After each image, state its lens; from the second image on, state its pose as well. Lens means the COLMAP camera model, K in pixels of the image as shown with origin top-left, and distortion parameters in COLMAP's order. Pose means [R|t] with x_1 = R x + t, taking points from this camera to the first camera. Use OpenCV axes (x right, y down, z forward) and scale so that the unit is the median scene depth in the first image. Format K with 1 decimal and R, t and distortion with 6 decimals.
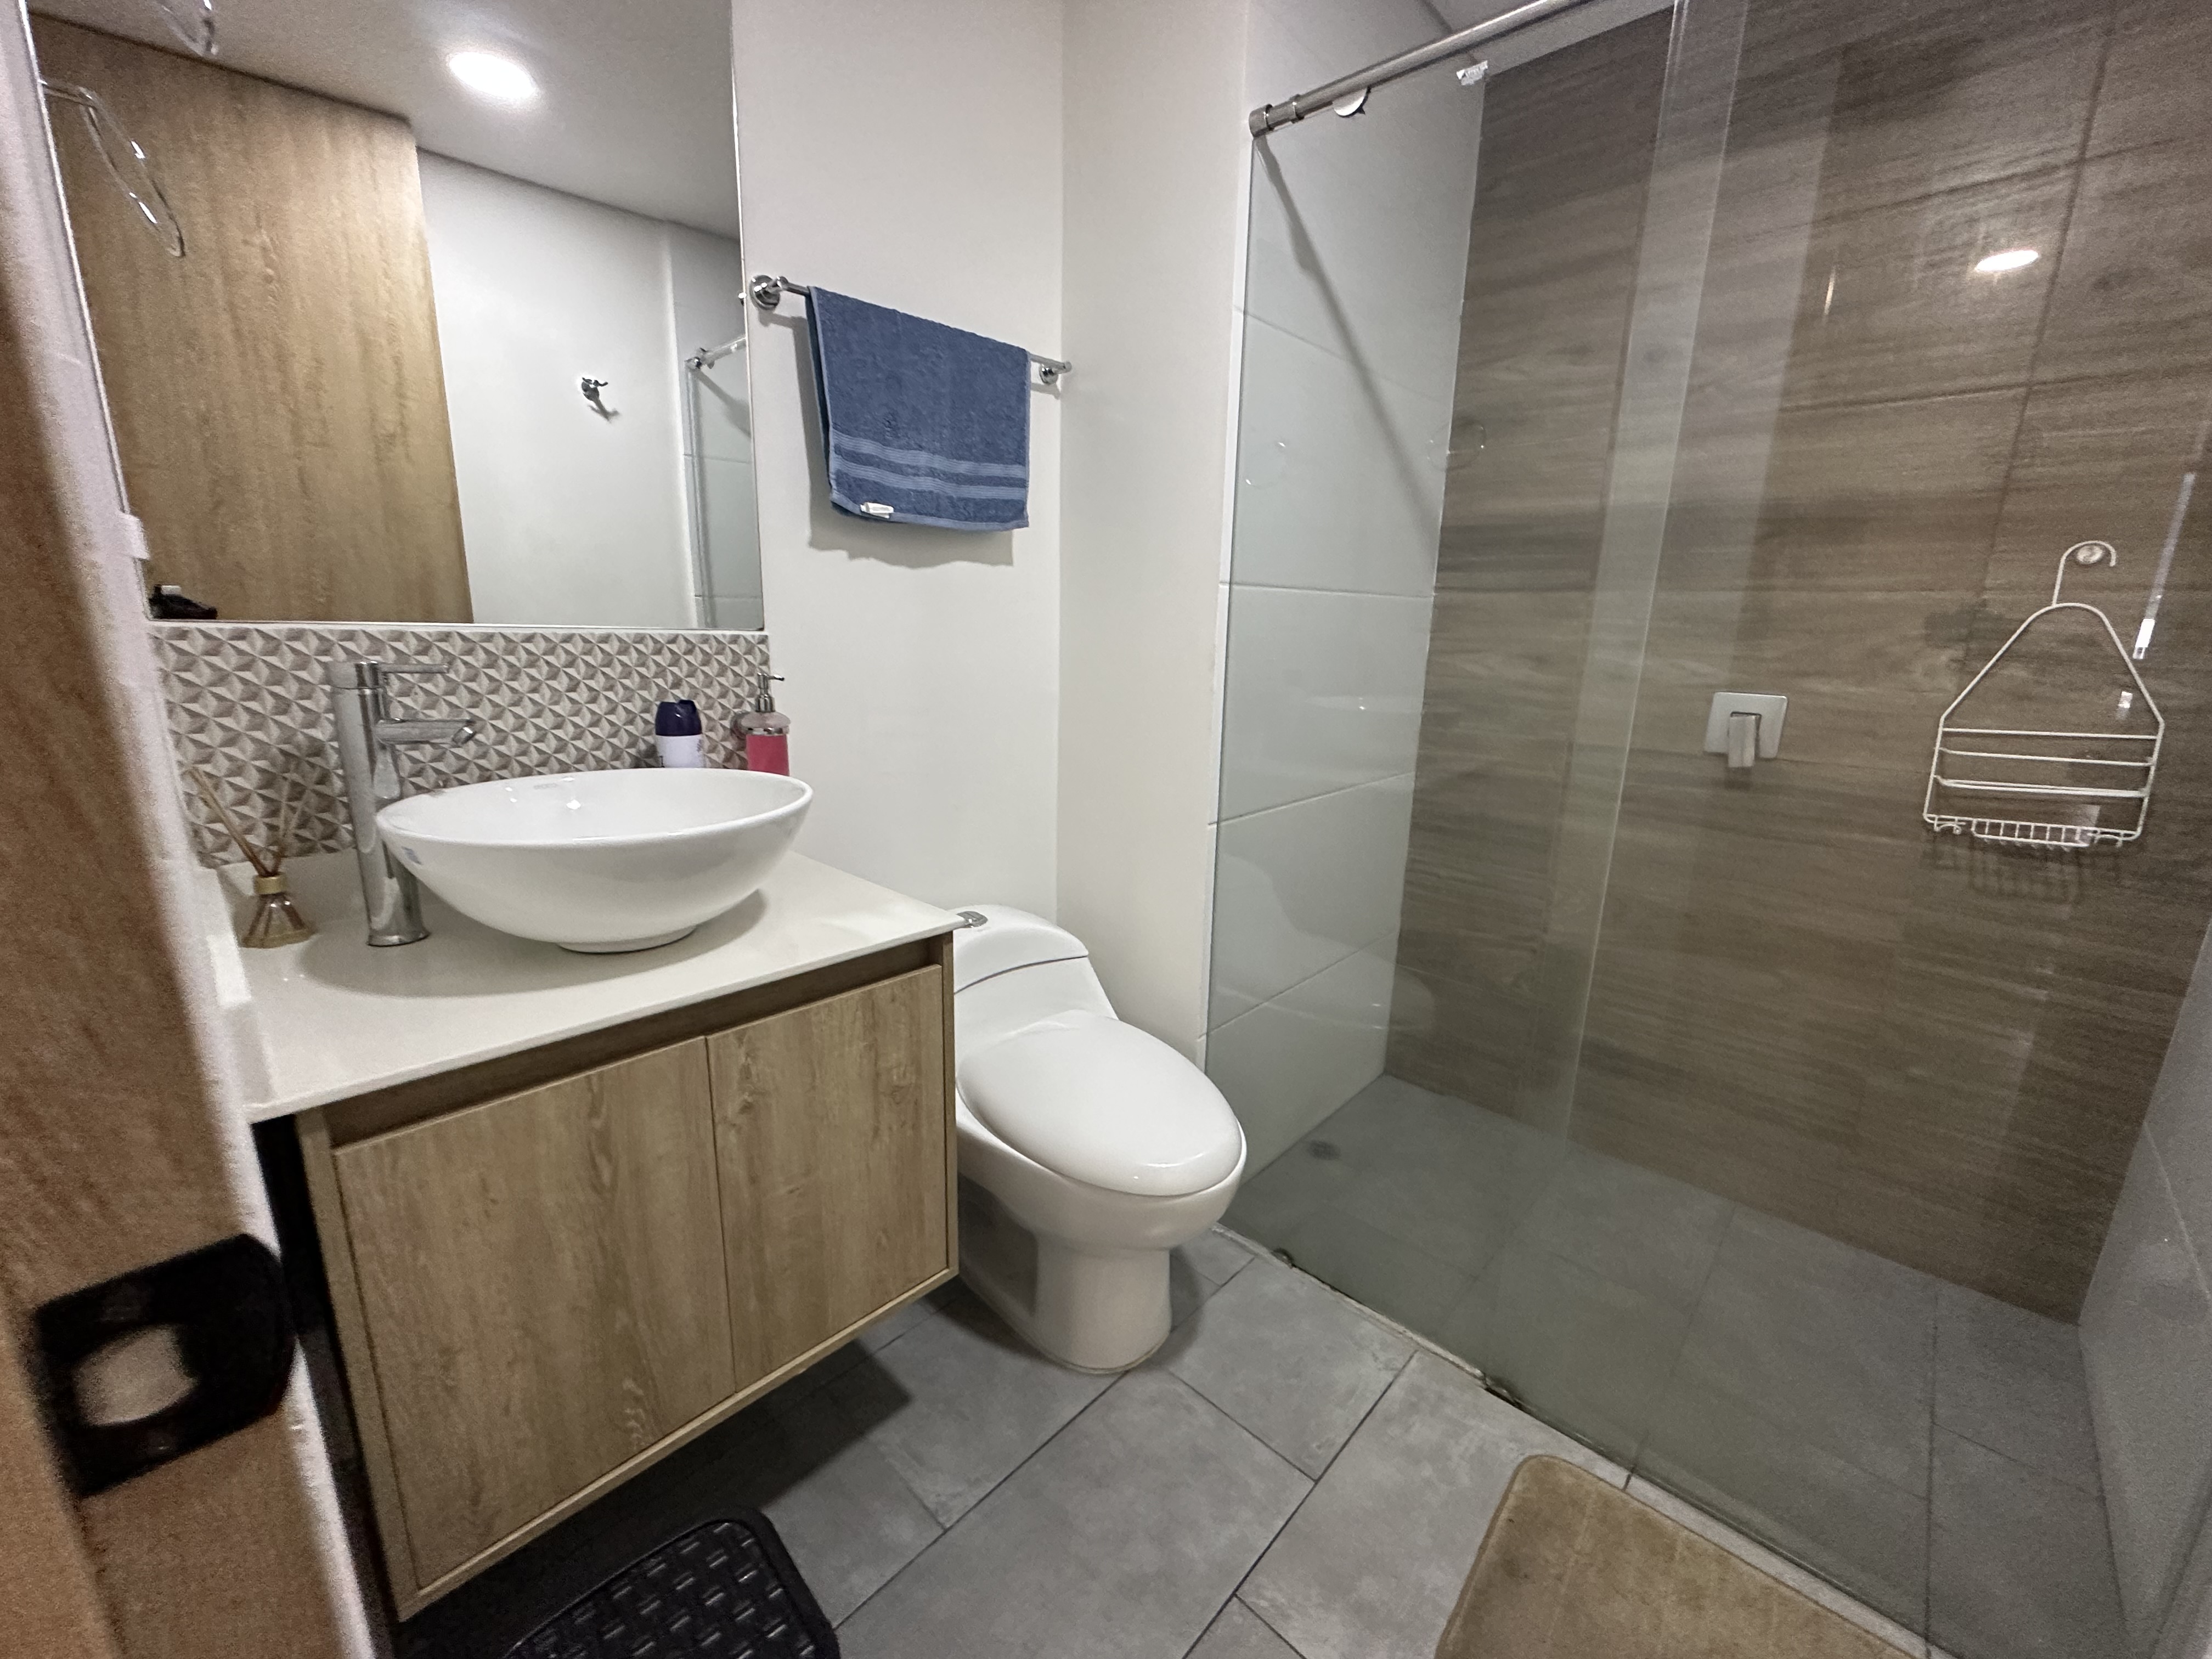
lens RADIAL K [[881.8, 0, 1106.9], [0, 881.8, 826.3], [0, 0, 1]] dist [-0.004739, 0.001308]
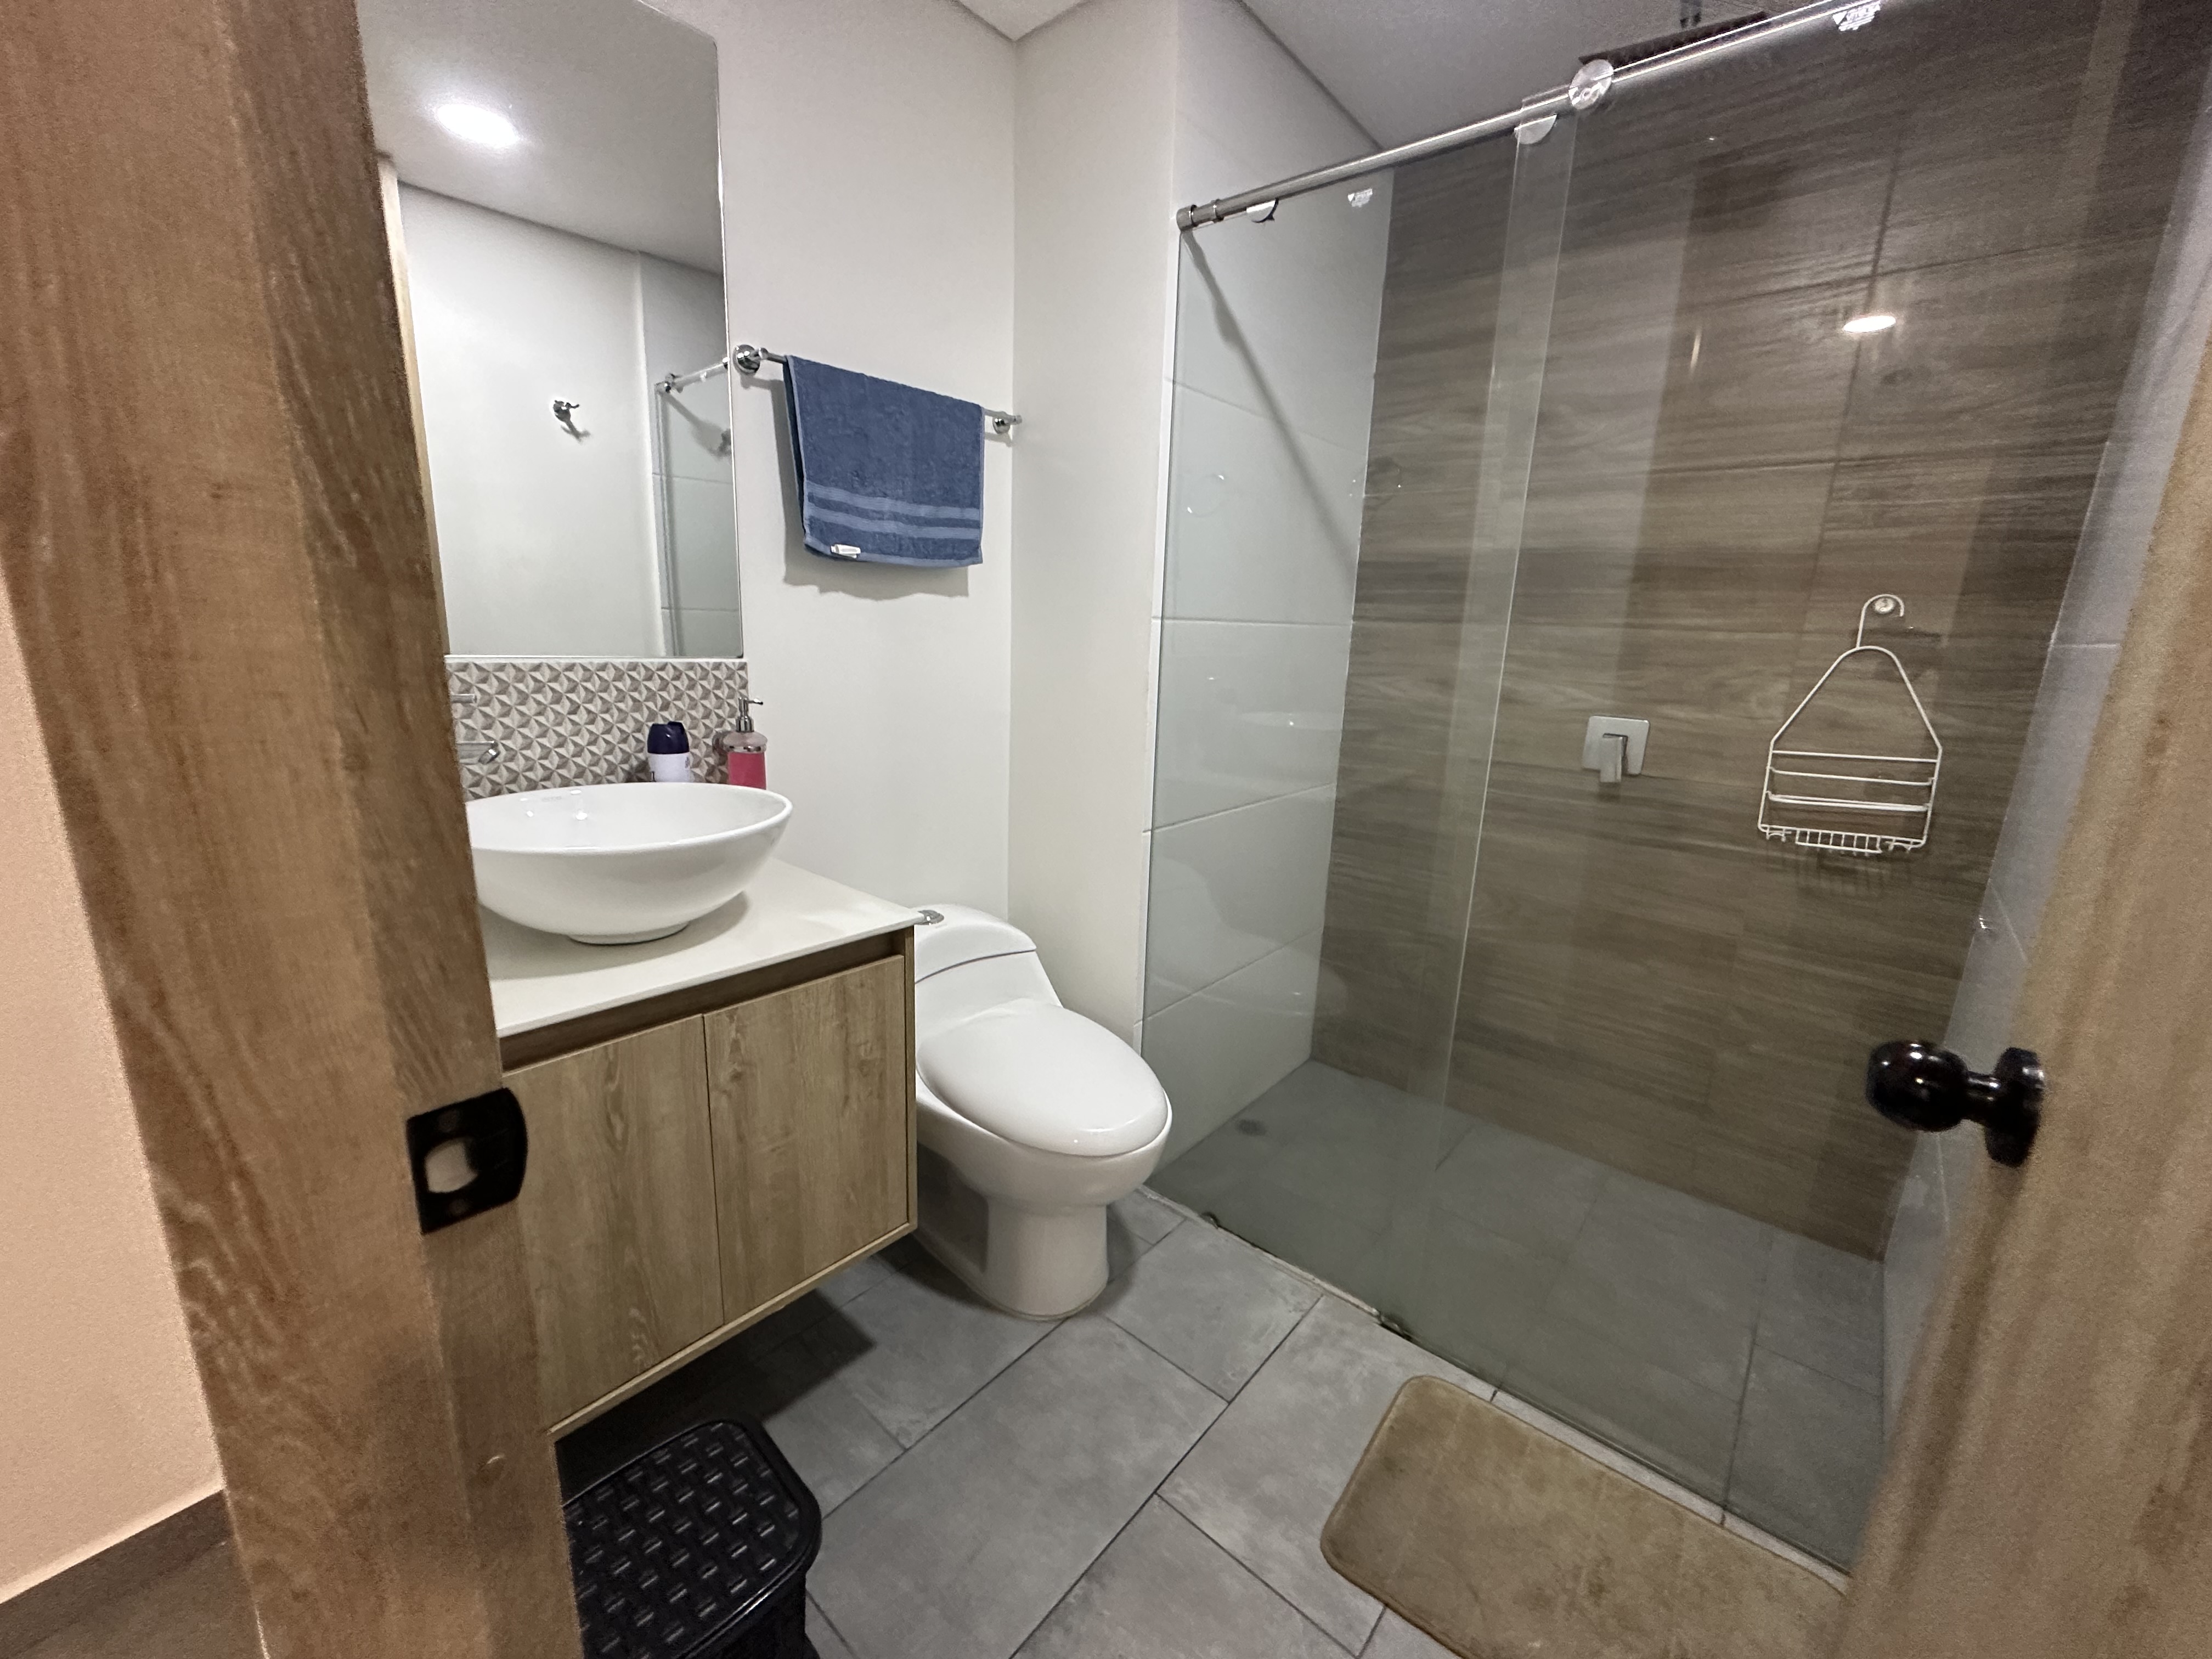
lens RADIAL K [[881.8, 0, 1106.9], [0, 881.8, 826.3], [0, 0, 1]] dist [-0.004739, 0.001308]
pose [[0.998887, 0.002644, 0.047091, 0.018200], [-0.002563, 0.999995, -0.001765, -0.007885], [-0.047095, 0.001642, 0.998889, -0.130225]]
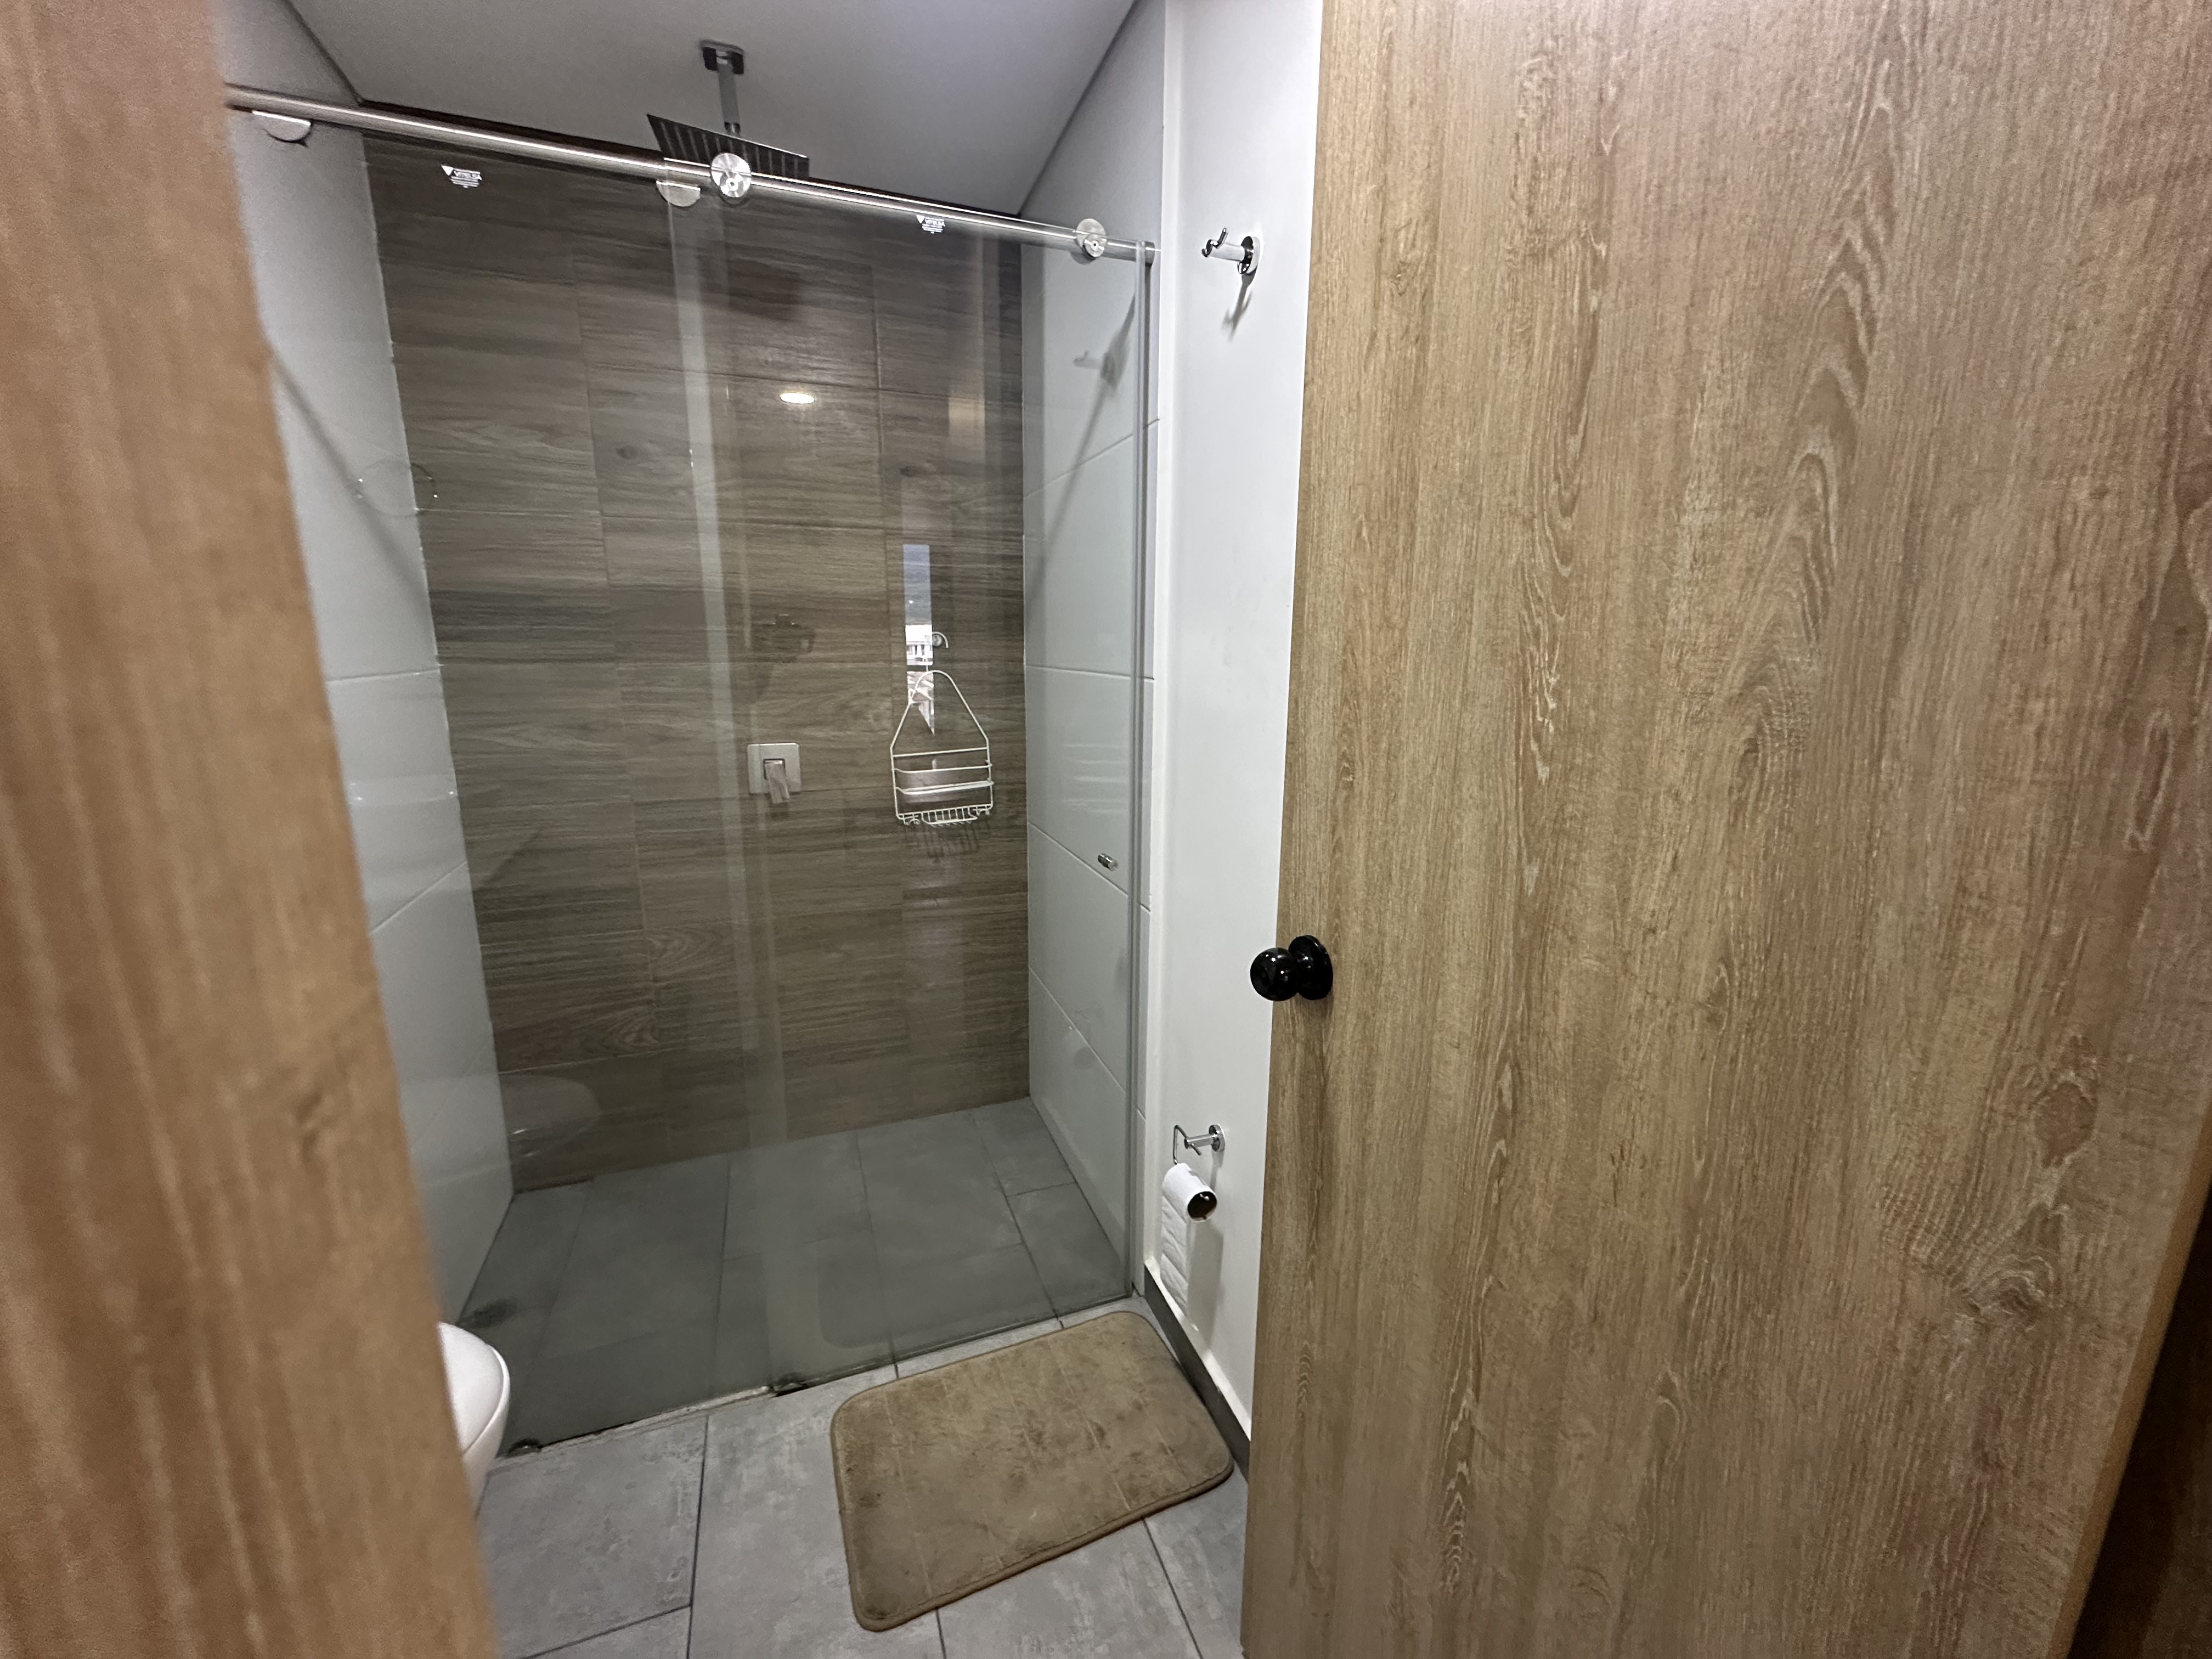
lens RADIAL K [[881.8, 0, 1106.9], [0, 881.8, 826.3], [0, 0, 1]] dist [-0.004739, 0.001308]
pose [[0.444652, -0.201541, 0.872735, -0.207573], [0.208274, 0.970914, 0.118099, -0.103840], [-0.871152, 0.129255, 0.473695, 0.014514]]
